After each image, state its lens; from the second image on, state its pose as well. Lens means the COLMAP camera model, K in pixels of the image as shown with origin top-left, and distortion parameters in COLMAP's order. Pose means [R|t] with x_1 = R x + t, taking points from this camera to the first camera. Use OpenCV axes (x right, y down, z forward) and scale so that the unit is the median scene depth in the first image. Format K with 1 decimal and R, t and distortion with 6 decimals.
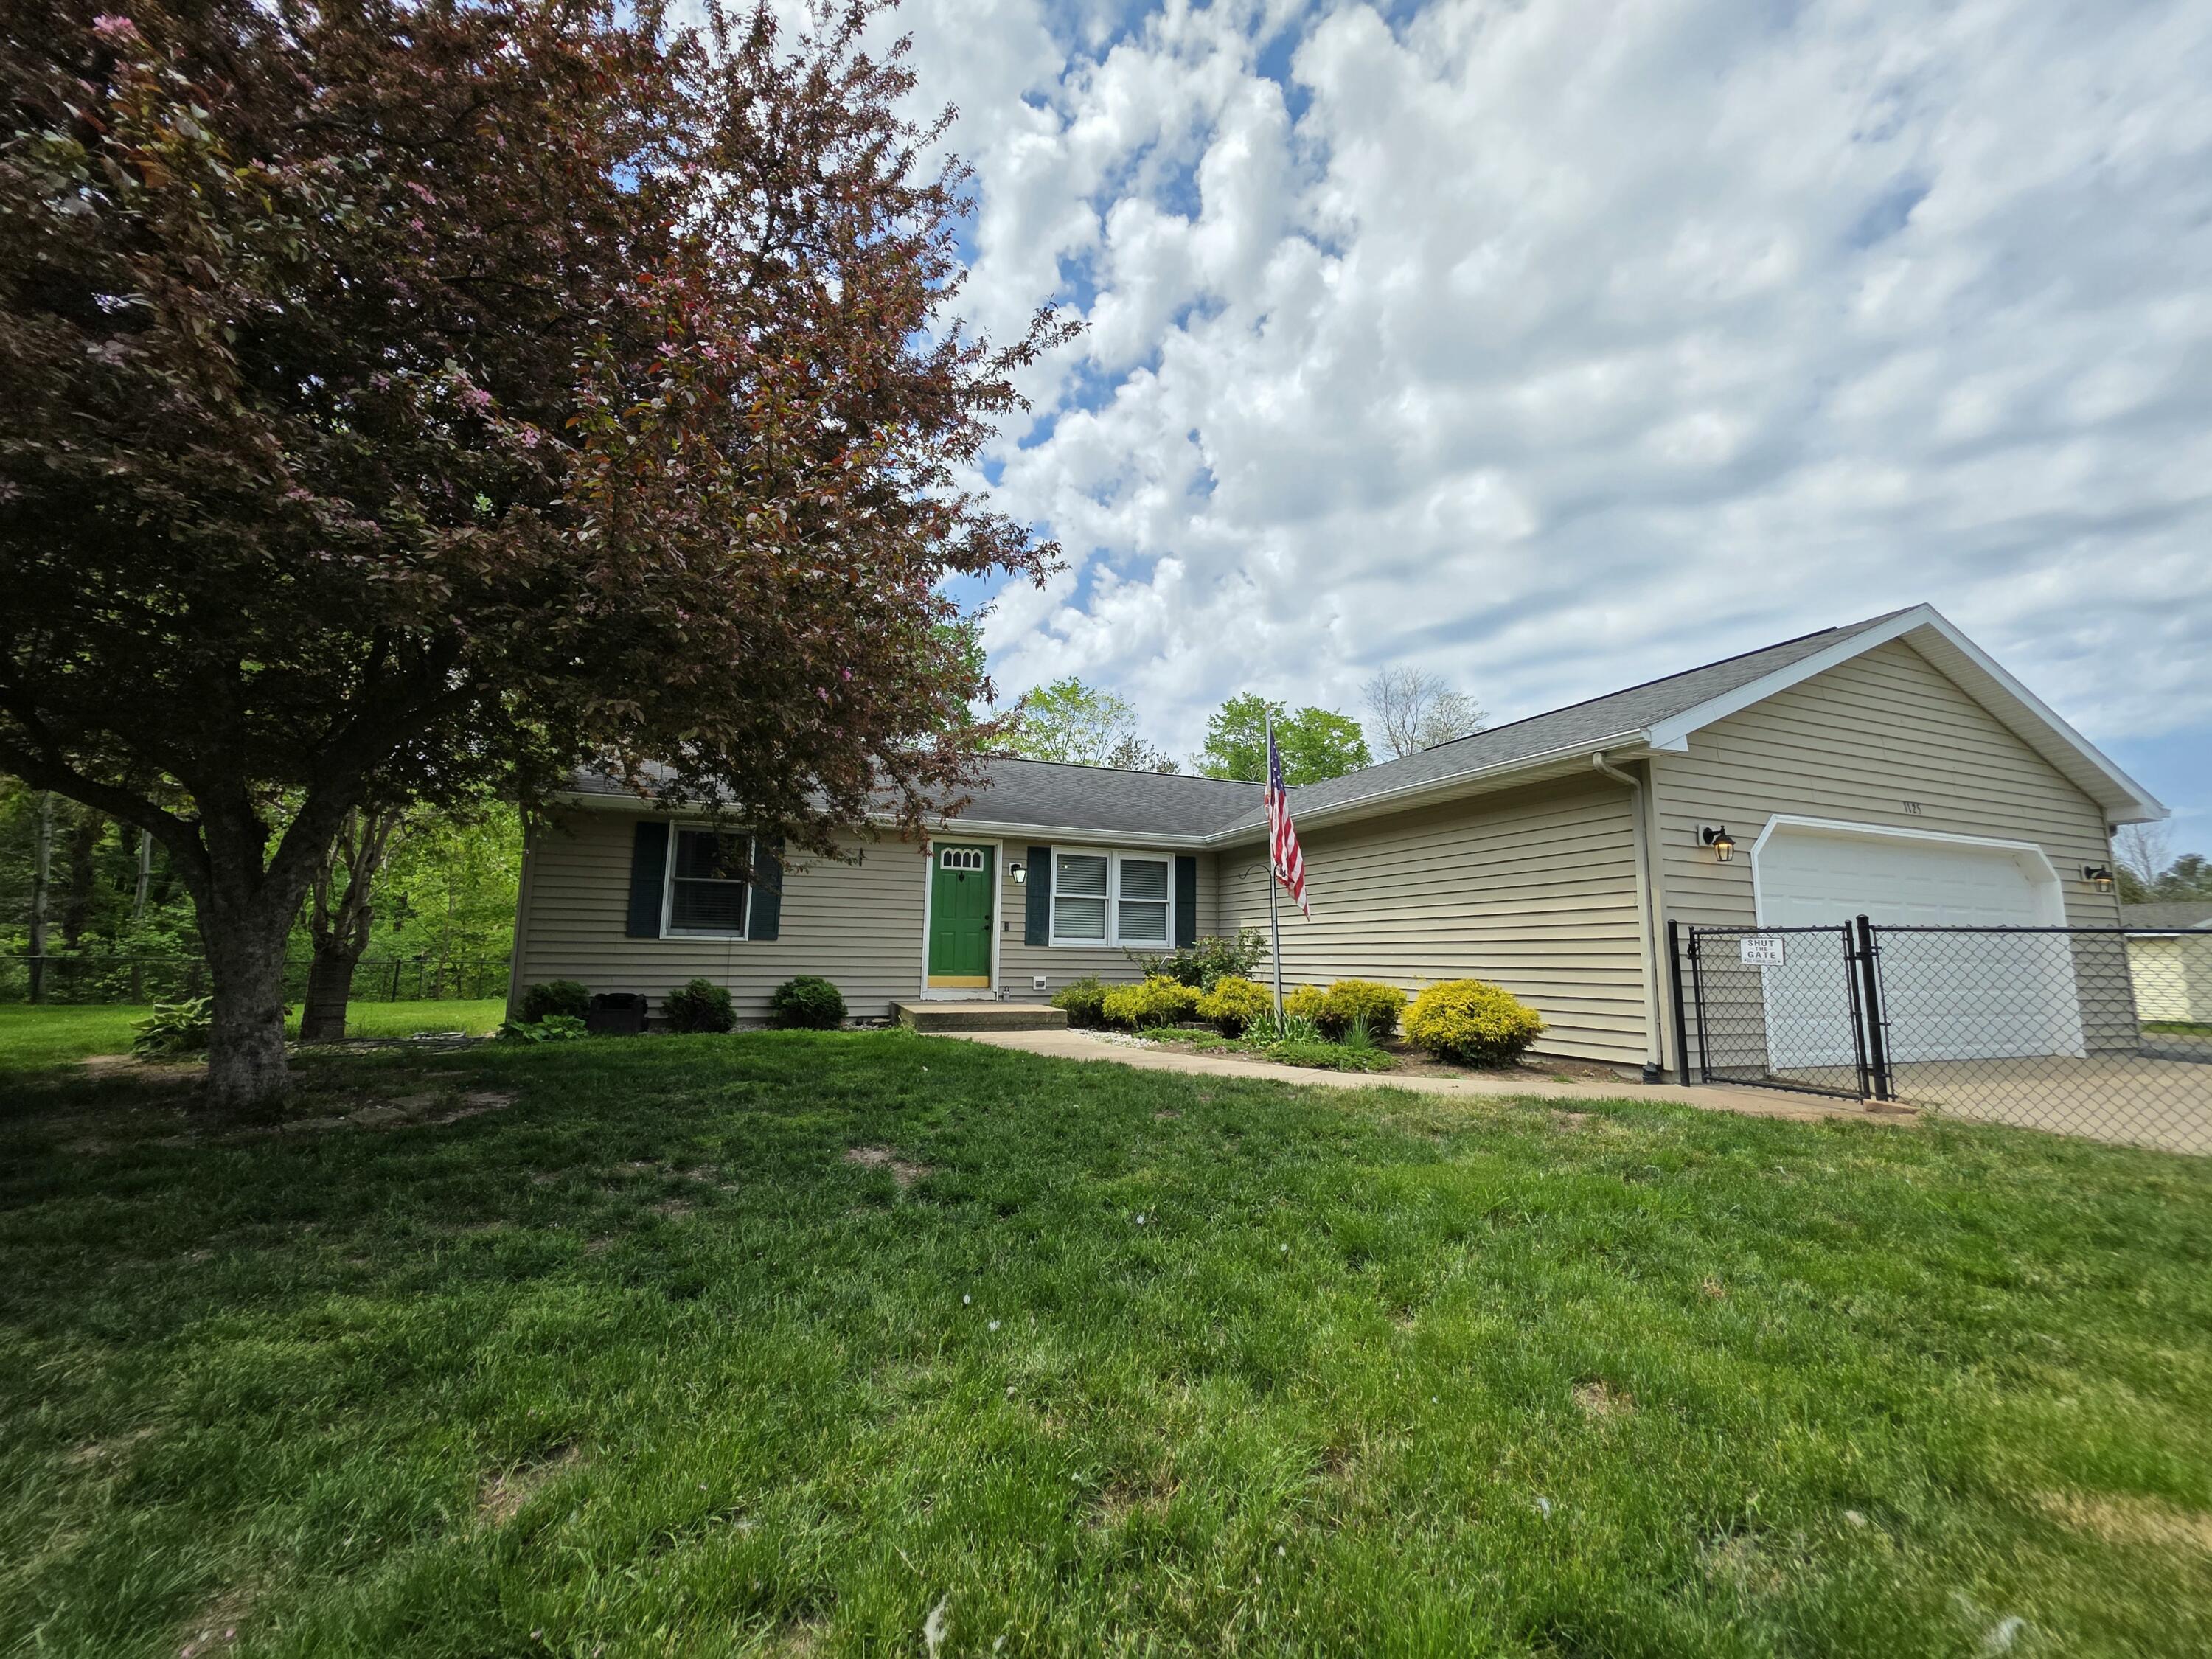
lens RADIAL K [[882.8, 0, 1106.3], [0, 882.8, 827.2], [0, 0, 1]] dist [0.003205, 0.000661]
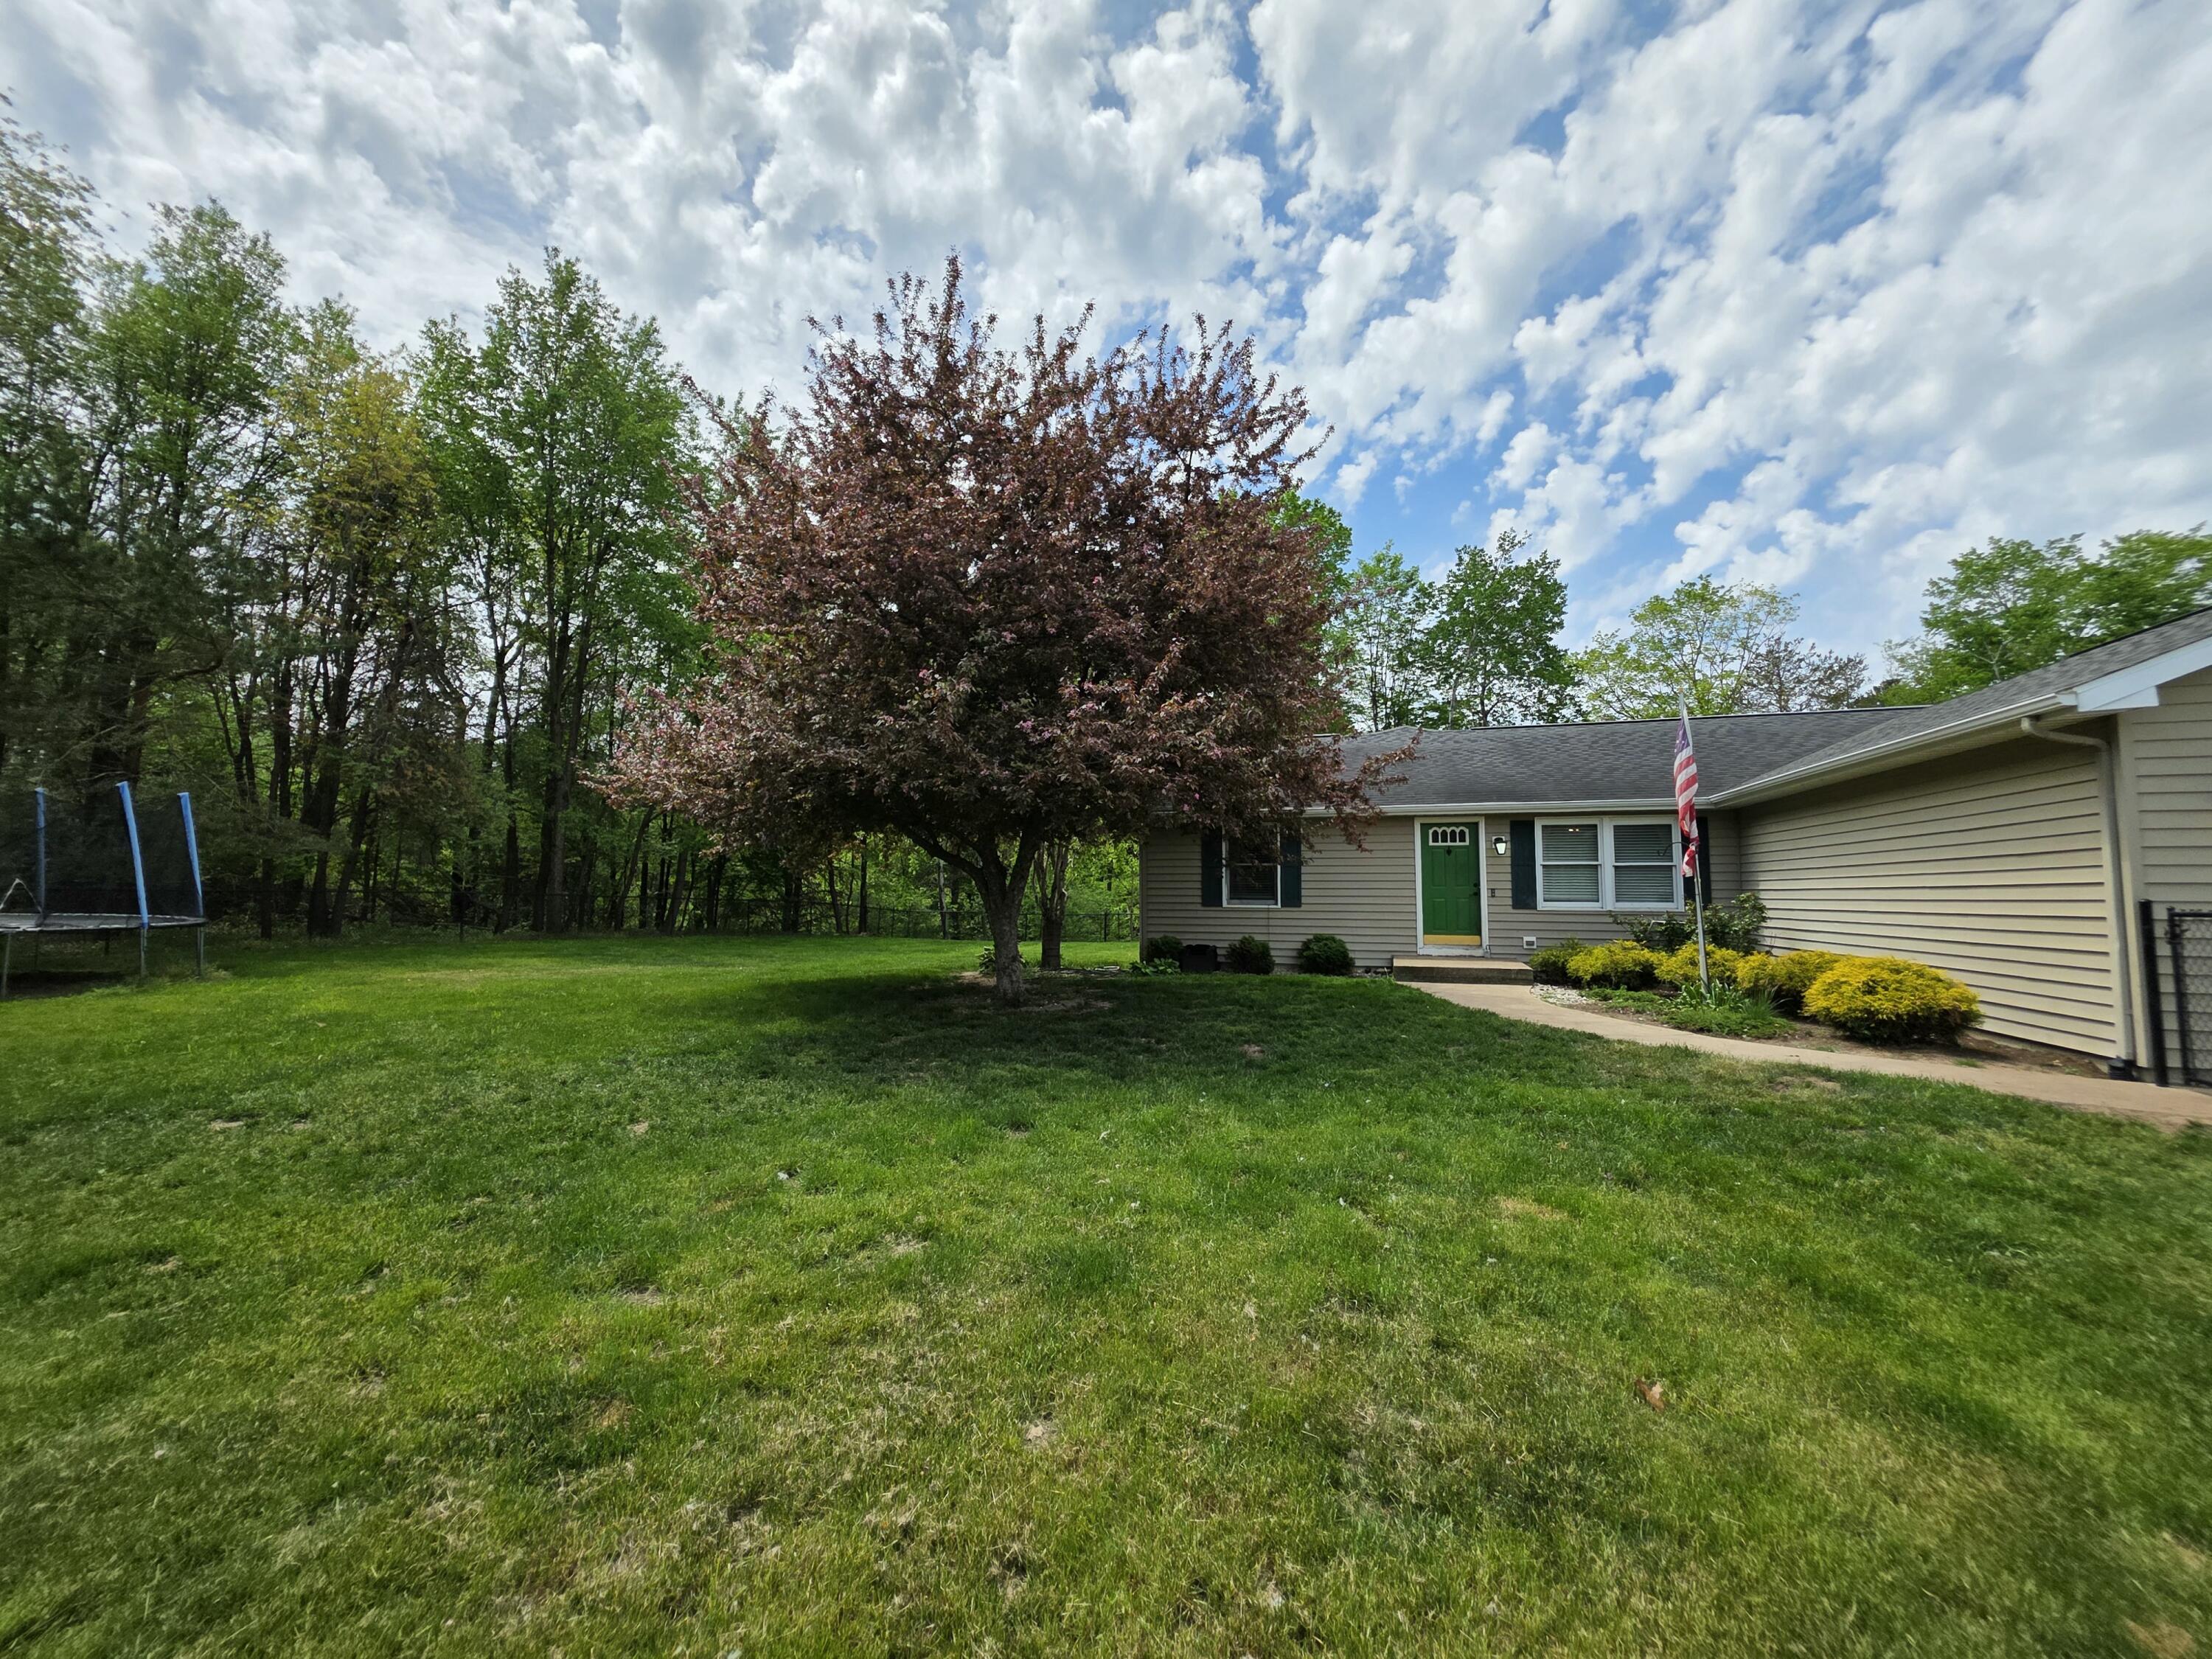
lens RADIAL K [[882.8, 0, 1106.3], [0, 882.8, 827.2], [0, 0, 1]] dist [0.003205, 0.000661]
pose [[0.770977, -0.059639, -0.634064, 0.263628], [0.100058, 0.994584, 0.028114, -0.061232], [0.628953, -0.085119, 0.772769, -0.211584]]
